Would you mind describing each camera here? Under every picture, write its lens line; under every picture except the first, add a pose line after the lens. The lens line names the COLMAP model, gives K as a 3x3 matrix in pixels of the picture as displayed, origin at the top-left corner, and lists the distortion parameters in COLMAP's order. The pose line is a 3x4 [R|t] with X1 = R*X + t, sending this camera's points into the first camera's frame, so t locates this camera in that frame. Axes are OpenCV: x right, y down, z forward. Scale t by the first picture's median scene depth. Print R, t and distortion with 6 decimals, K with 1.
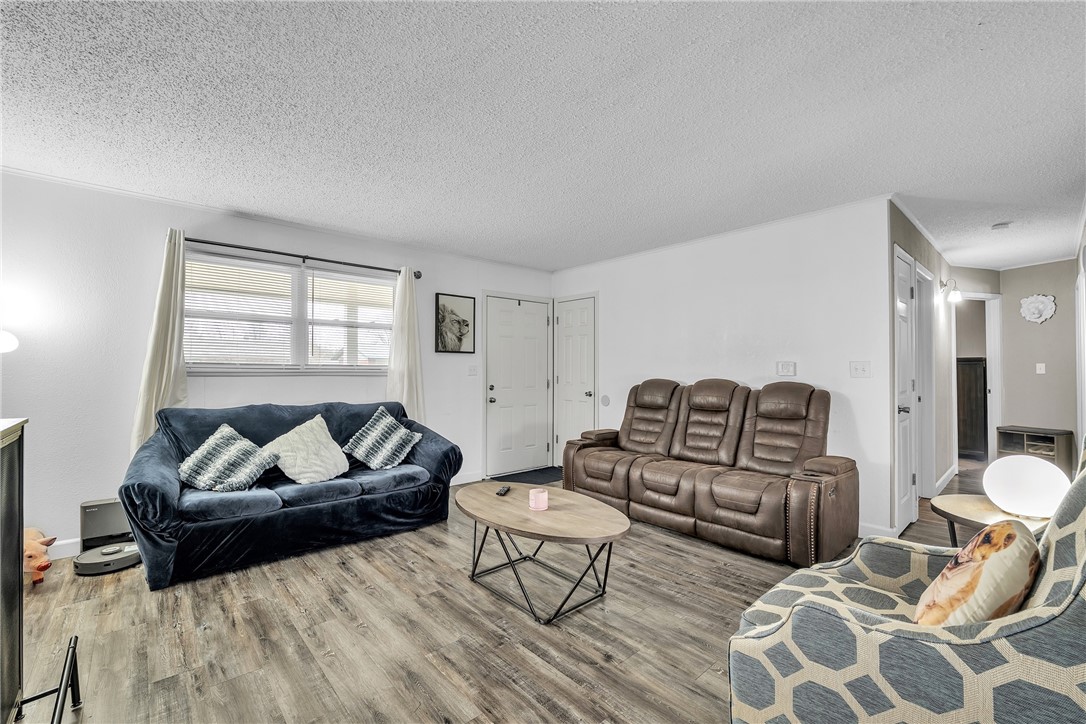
lens RADIAL K [[456.5, 0, 543.0], [0, 456.5, 362.0], [0, 0, 1]] dist [0.000242, -0.000015]
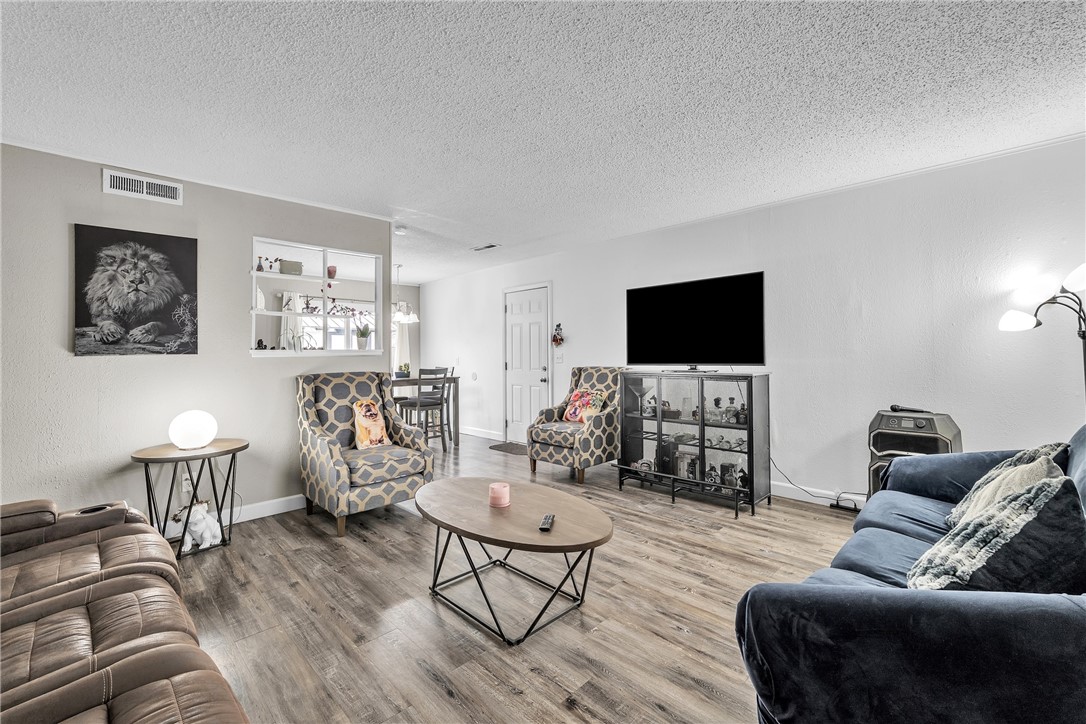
lens RADIAL K [[456.5, 0, 543.0], [0, 456.5, 362.0], [0, 0, 1]] dist [0.000242, -0.000015]
pose [[-0.998799, 0.010848, -0.047783, -0.062670], [0.010957, 0.999938, -0.002009, 0.045463], [0.047758, -0.002530, -0.998856, 2.144742]]
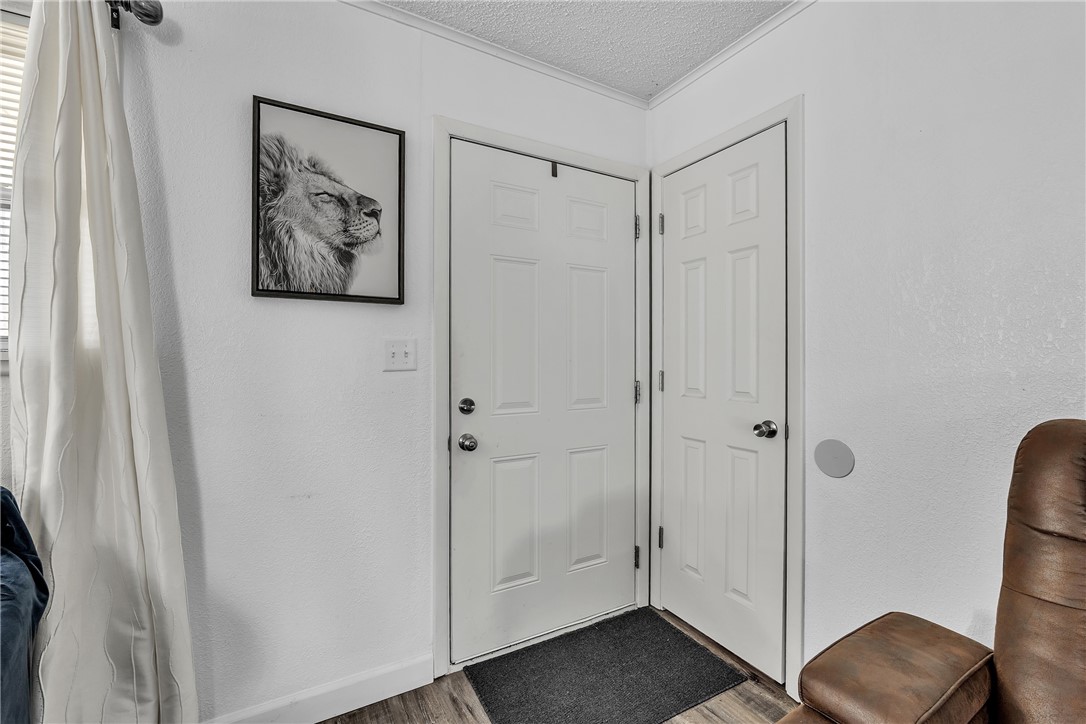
lens RADIAL K [[456.5, 0, 543.0], [0, 456.5, 362.0], [0, 0, 1]] dist [0.000242, -0.000015]
pose [[0.979210, -0.000402, -0.202849, 0.013965], [0.004872, 0.999756, 0.021535, 0.016594], [0.202791, -0.022076, 0.978973, 0.712844]]
